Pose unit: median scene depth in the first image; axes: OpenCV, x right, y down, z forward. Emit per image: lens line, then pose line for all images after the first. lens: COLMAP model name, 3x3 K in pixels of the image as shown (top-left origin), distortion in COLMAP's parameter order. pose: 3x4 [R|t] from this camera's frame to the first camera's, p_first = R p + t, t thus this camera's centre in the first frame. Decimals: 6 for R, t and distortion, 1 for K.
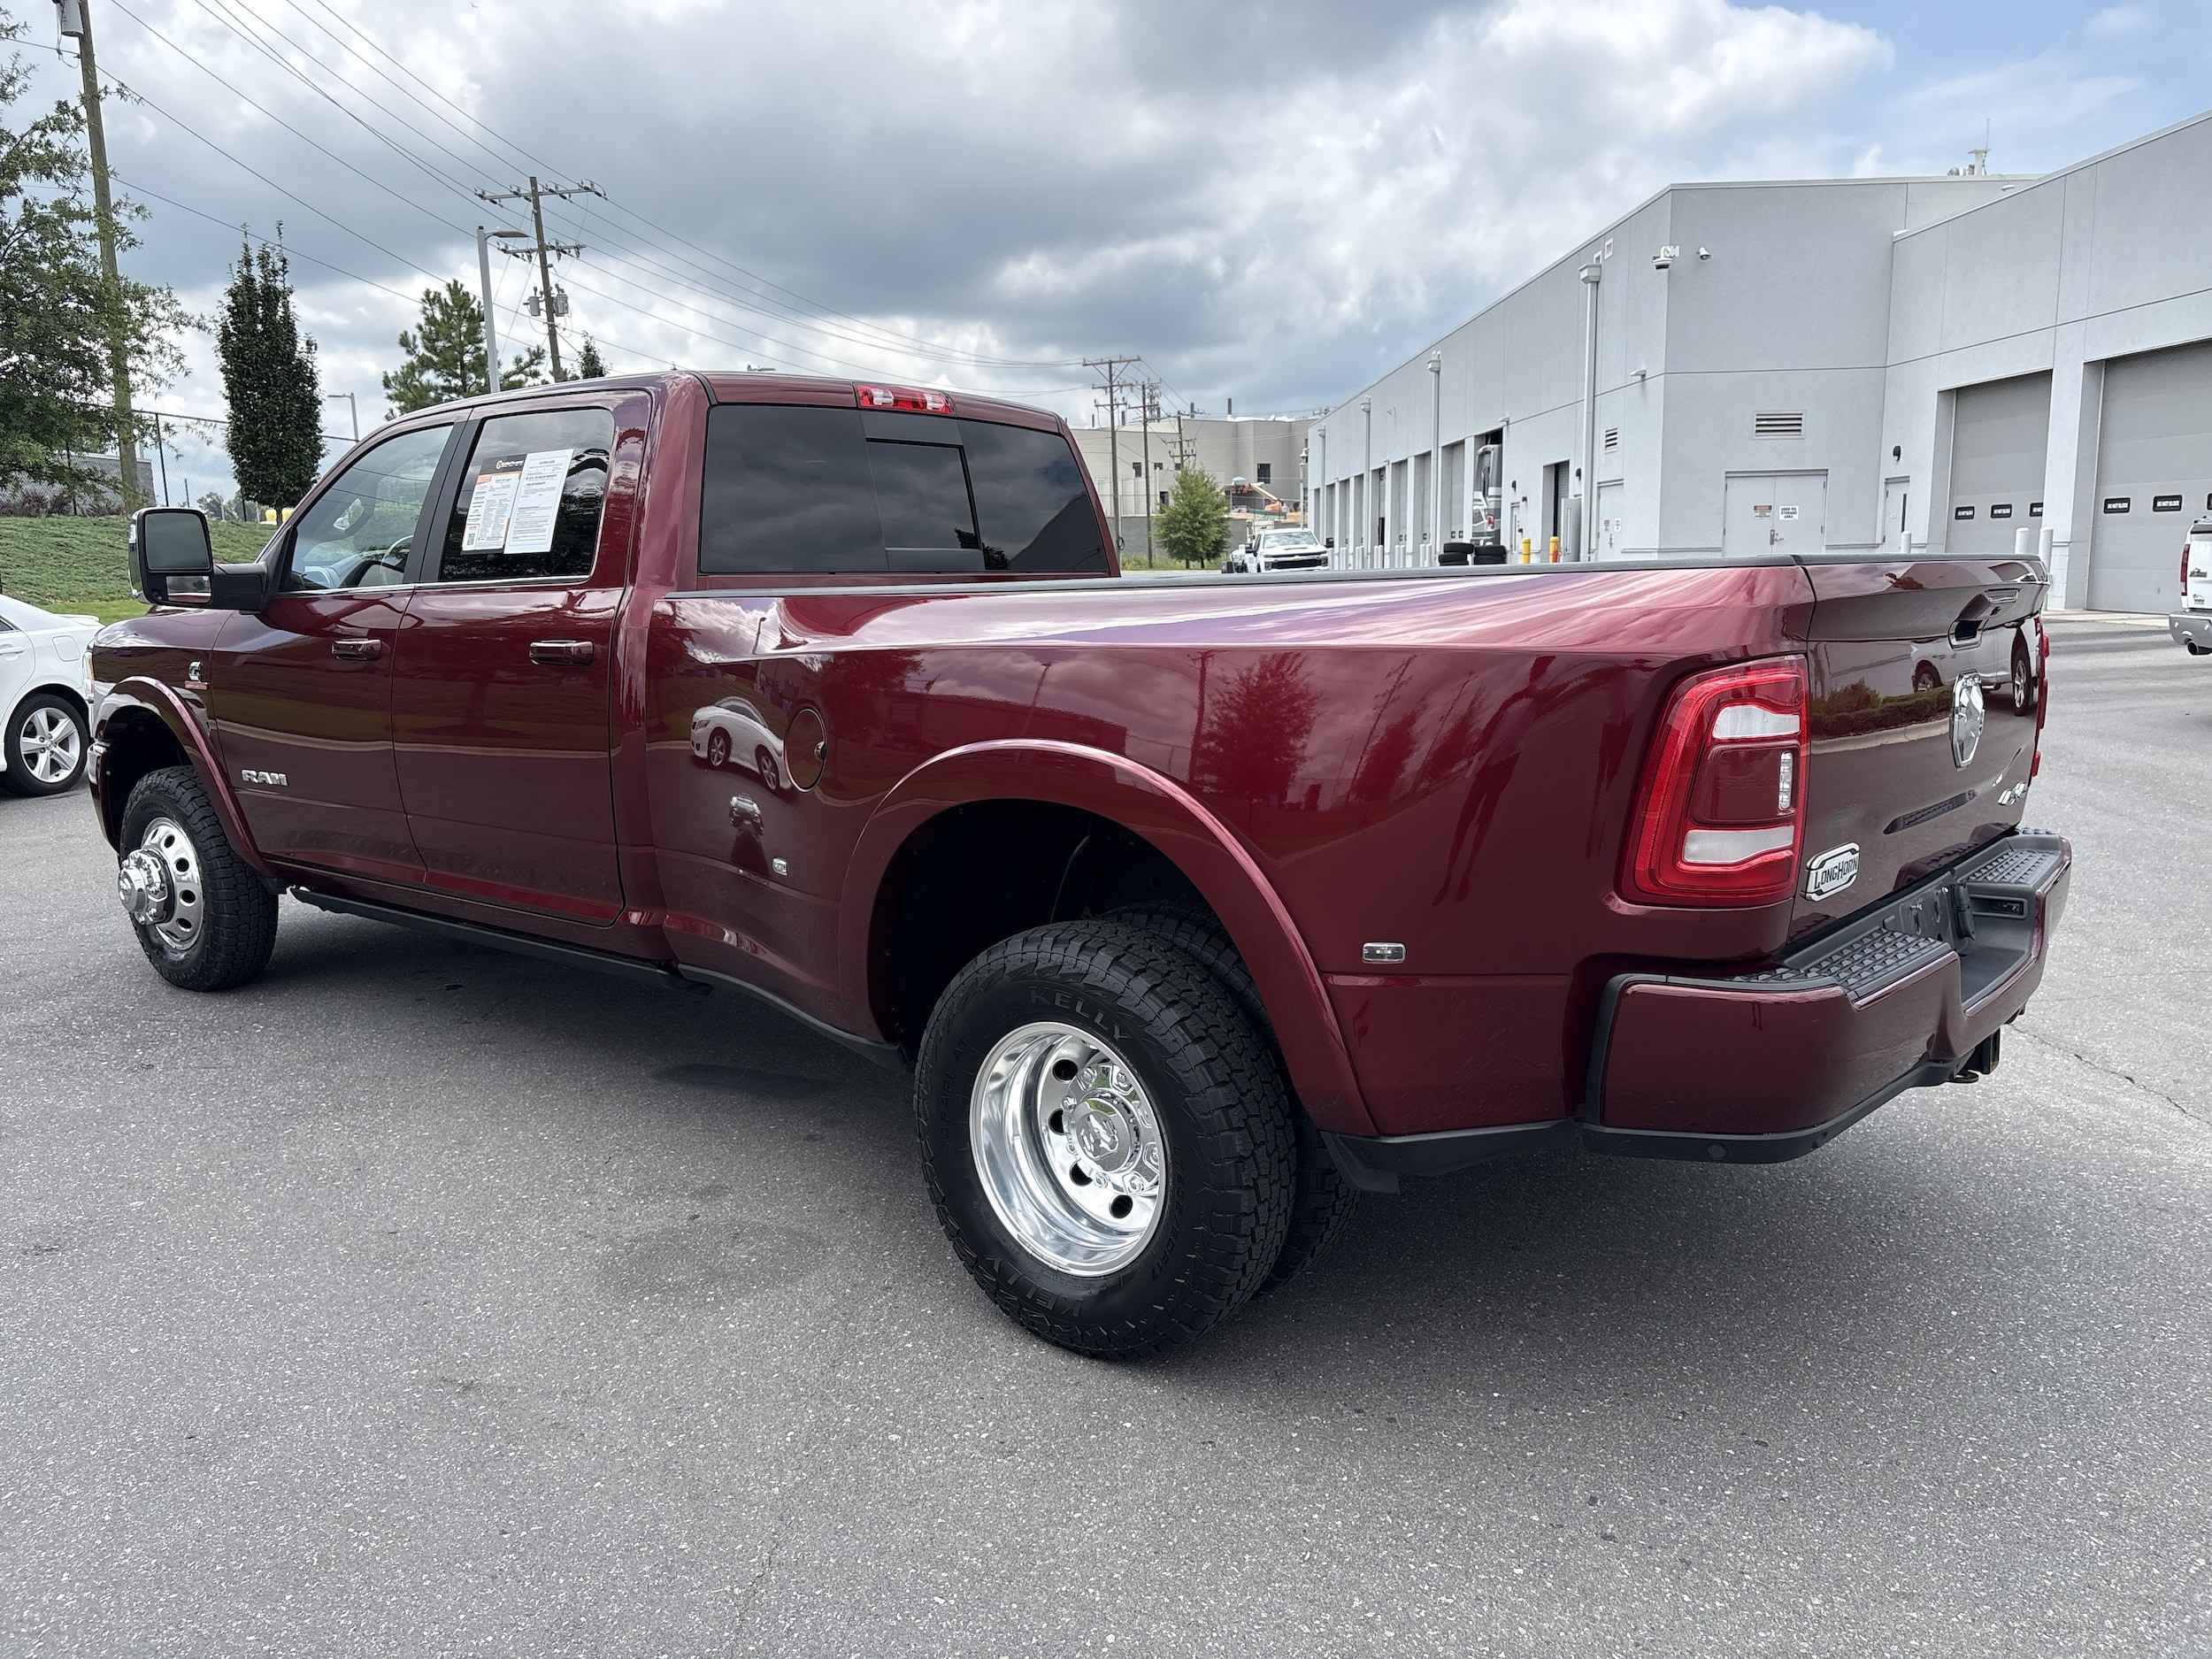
lens RADIAL K [[1700.7, 0, 1106.0], [0, 1700.7, 829.5], [0, 0, 1]] dist [0.045476, -0.022567]
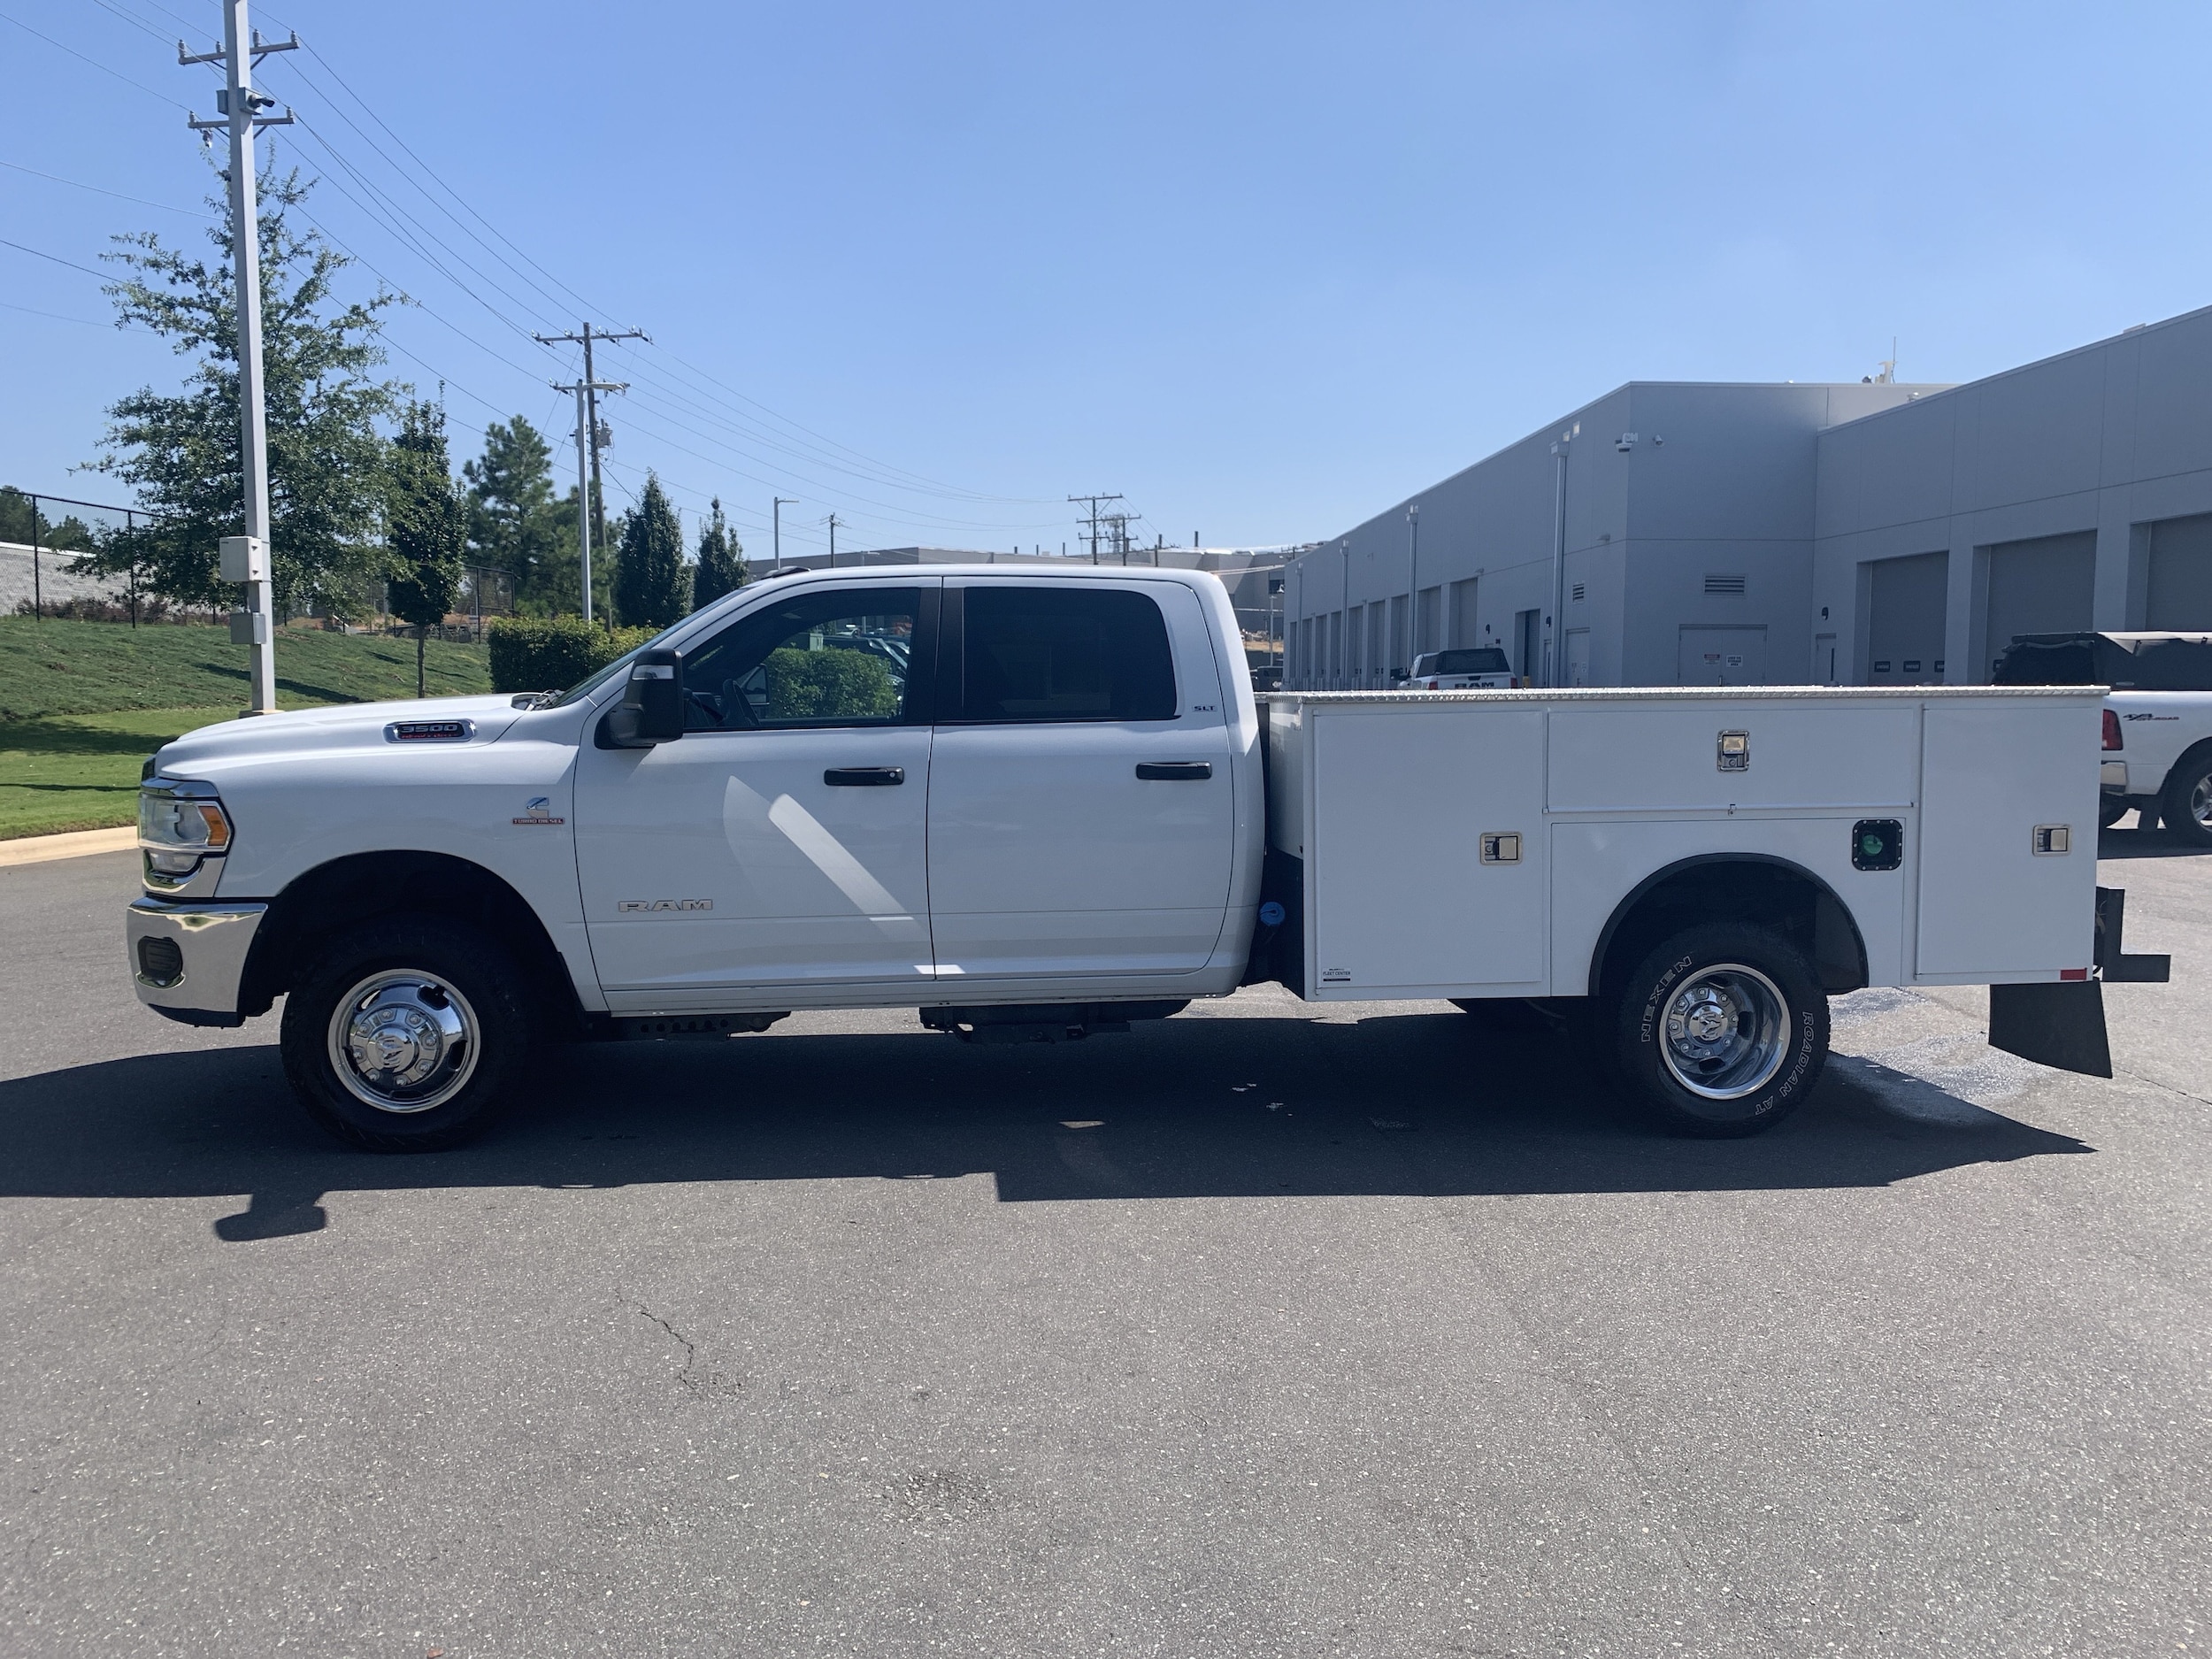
lens RADIAL K [[1721.6, 0, 1117.9], [0, 1721.6, 823.2], [0, 0, 1]] dist [0.012683, 0.001755]
pose [[0.999069, 0.021364, 0.037478, -0.042962], [-0.018525, 0.997048, -0.074513, 0.013130], [-0.038959, 0.073749, 0.996516, -0.099107]]
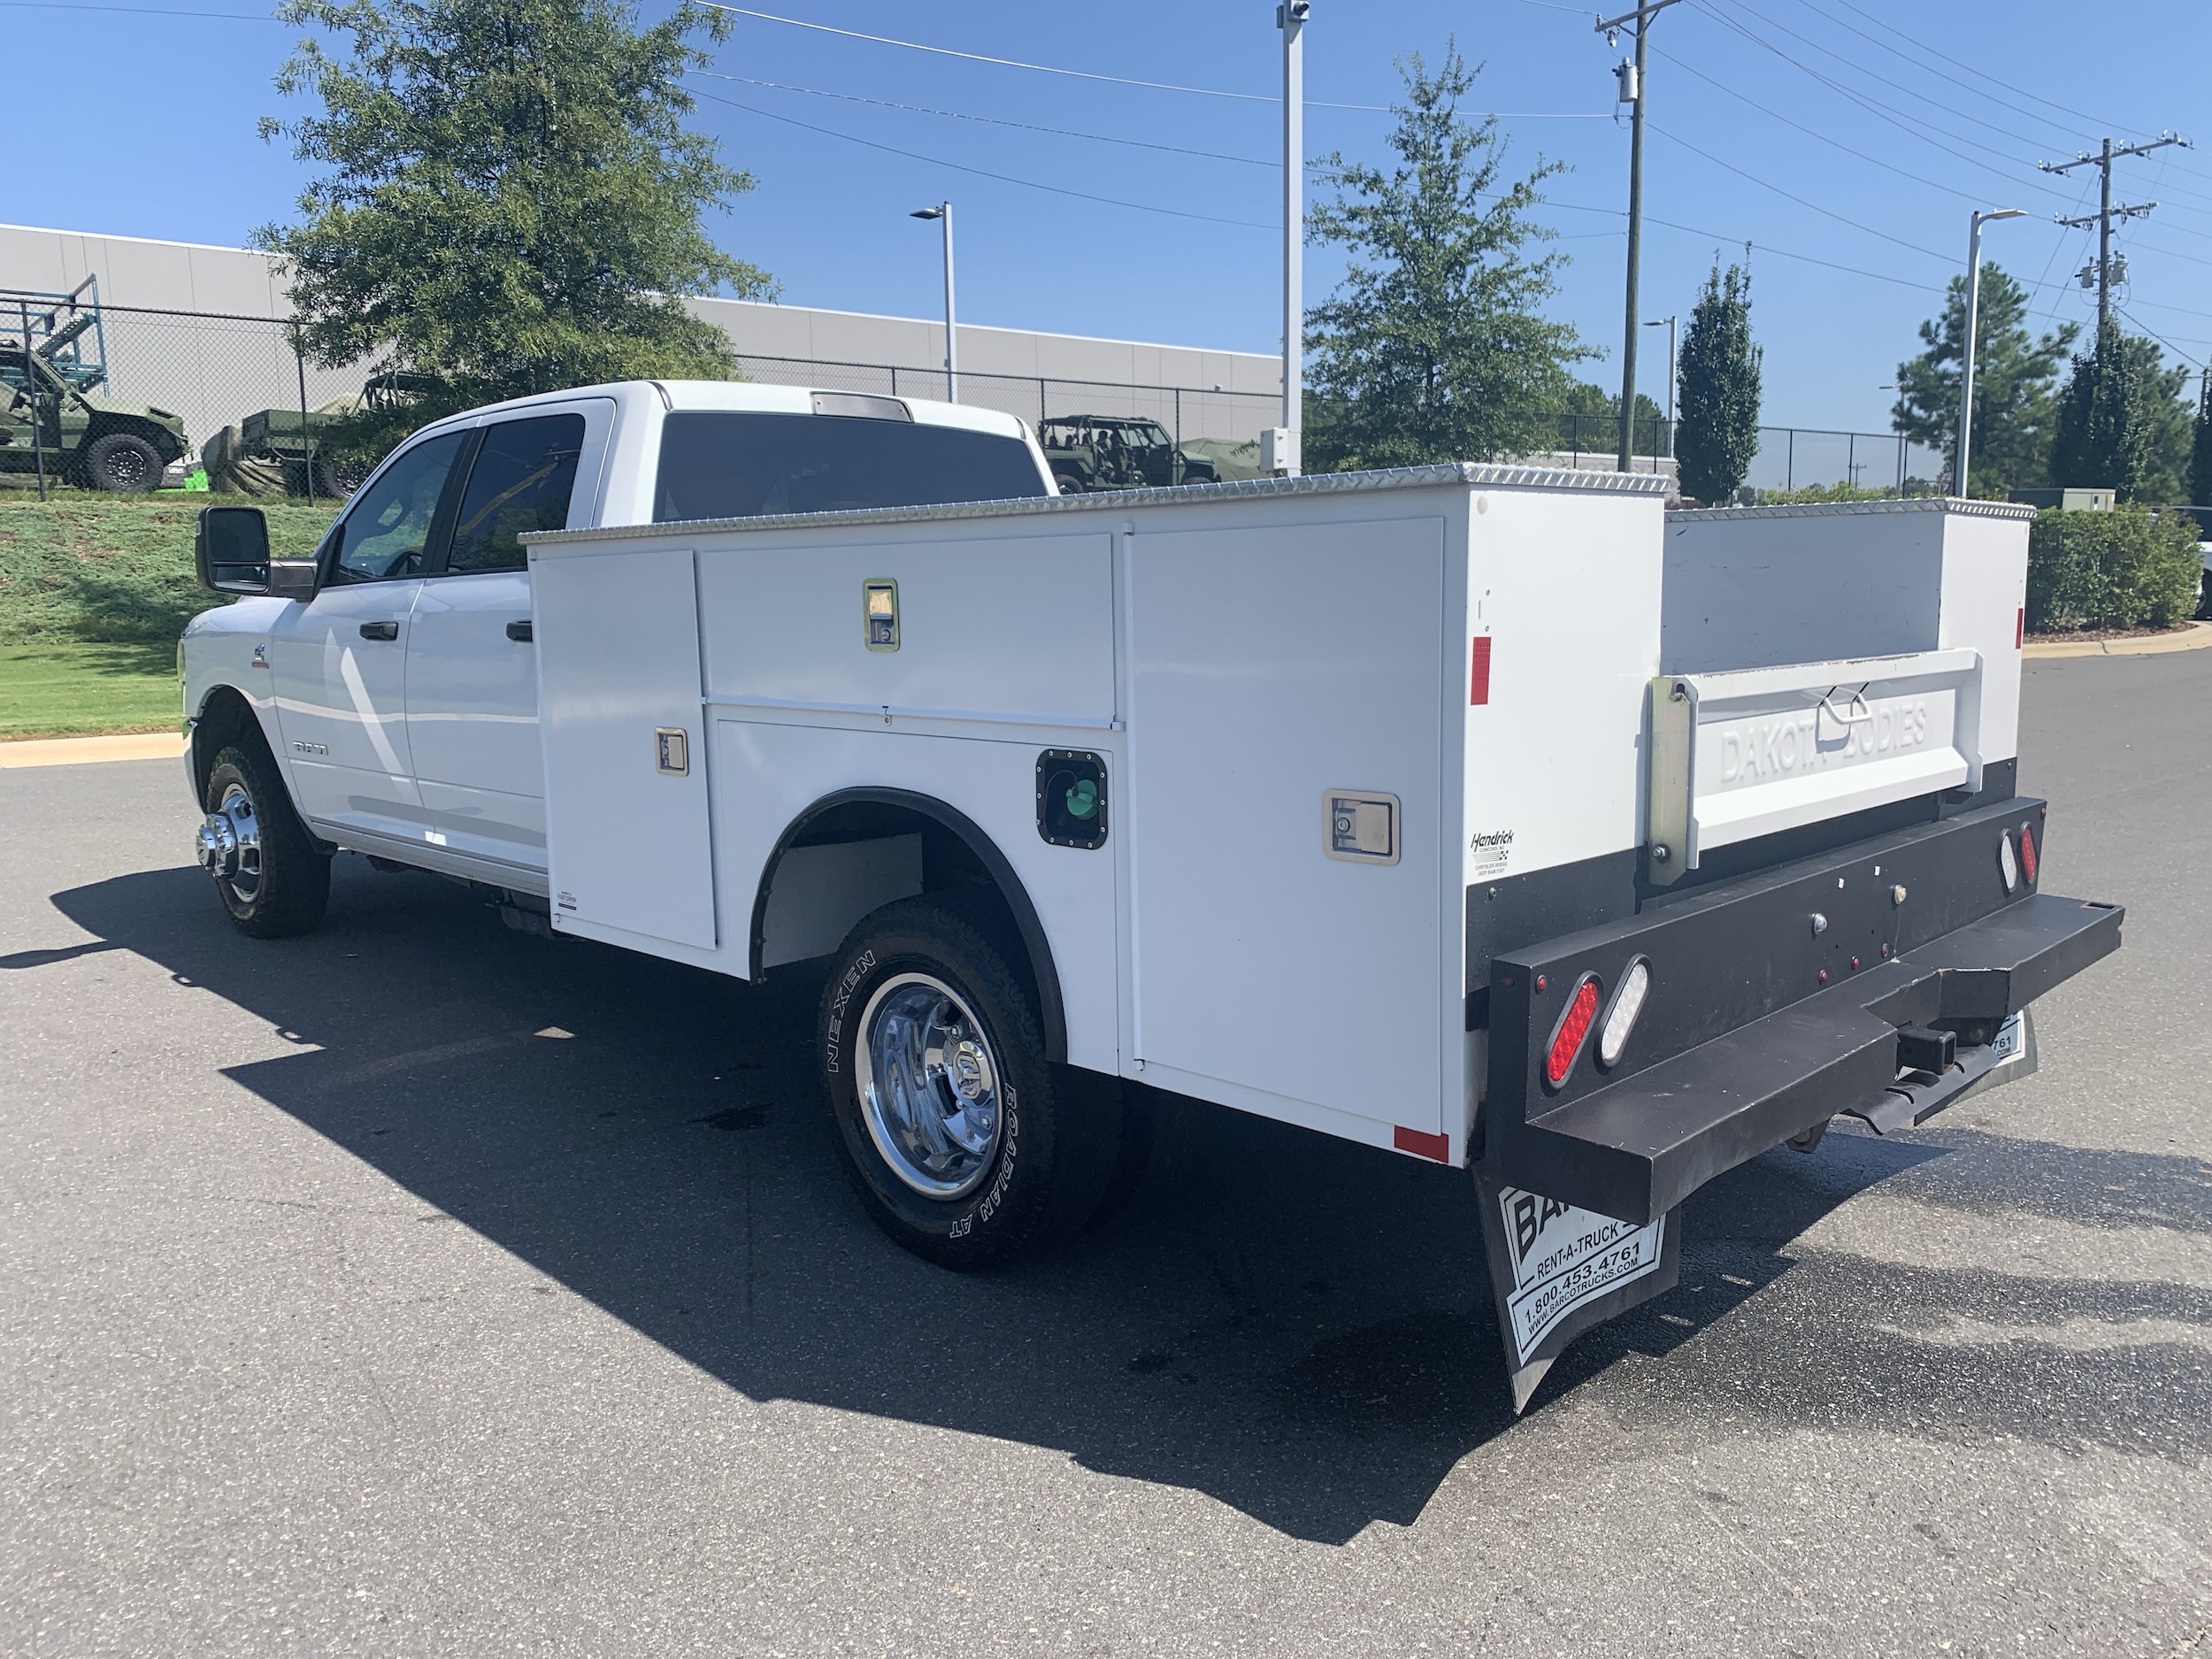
lens RADIAL K [[1721.6, 0, 1117.9], [0, 1721.6, 823.2], [0, 0, 1]] dist [0.012683, 0.001755]
pose [[0.653185, 0.123235, -0.747102, 0.085409], [-0.121605, 0.990933, 0.057136, -0.000638], [0.747369, 0.053531, 0.662249, -0.004629]]
